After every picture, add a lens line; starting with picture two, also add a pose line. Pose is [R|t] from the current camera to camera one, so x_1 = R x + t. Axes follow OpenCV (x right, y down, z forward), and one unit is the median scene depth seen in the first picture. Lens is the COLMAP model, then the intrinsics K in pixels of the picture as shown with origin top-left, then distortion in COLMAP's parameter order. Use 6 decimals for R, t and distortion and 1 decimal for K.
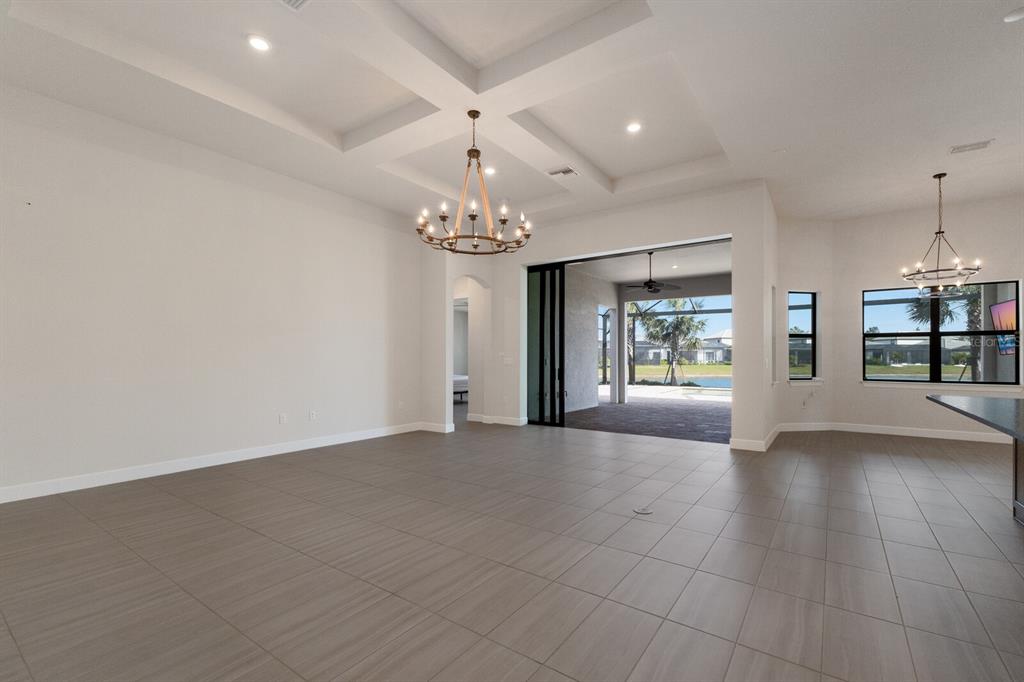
lens RADIAL K [[452.2, 0, 514.7], [0, 452.2, 357.3], [0, 0, 1]] dist [0.010232, -0.002244]
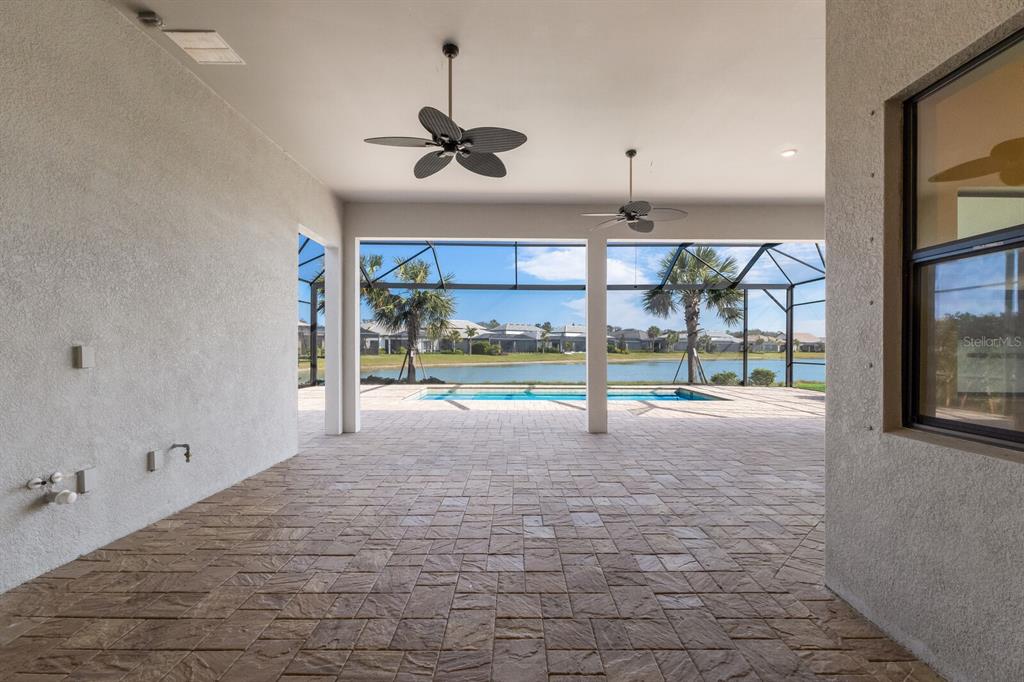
lens RADIAL K [[452.2, 0, 508.8], [0, 452.2, 344.6], [0, 0, 1]] dist [0.010232, -0.002244]
pose [[0.823466, 0.006573, 0.567328, 0.181761], [-0.004652, 0.999977, -0.004834, 0.004146], [-0.567347, 0.001341, 0.823478, 0.922685]]
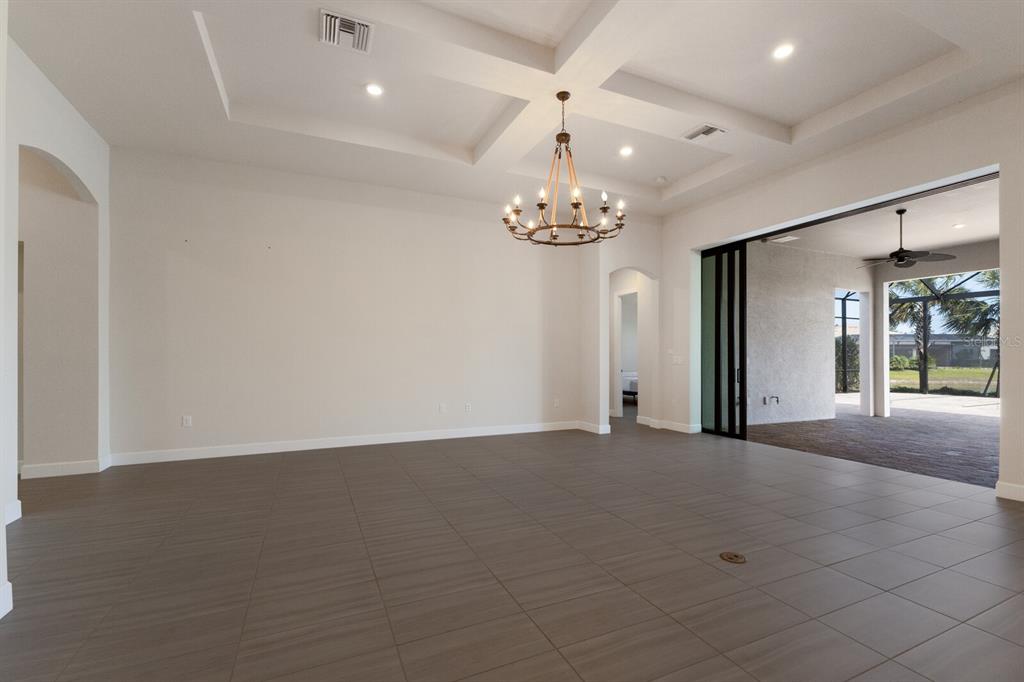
lens RADIAL K [[452.2, 0, 516.5], [0, 452.2, 355.6], [0, 0, 1]] dist [0.010232, -0.002244]
pose [[0.867942, 0.001878, -0.496662, 0.170824], [-0.001924, 0.999998, 0.000418, 0.000601], [0.496662, 0.000593, 0.867944, 0.079766]]
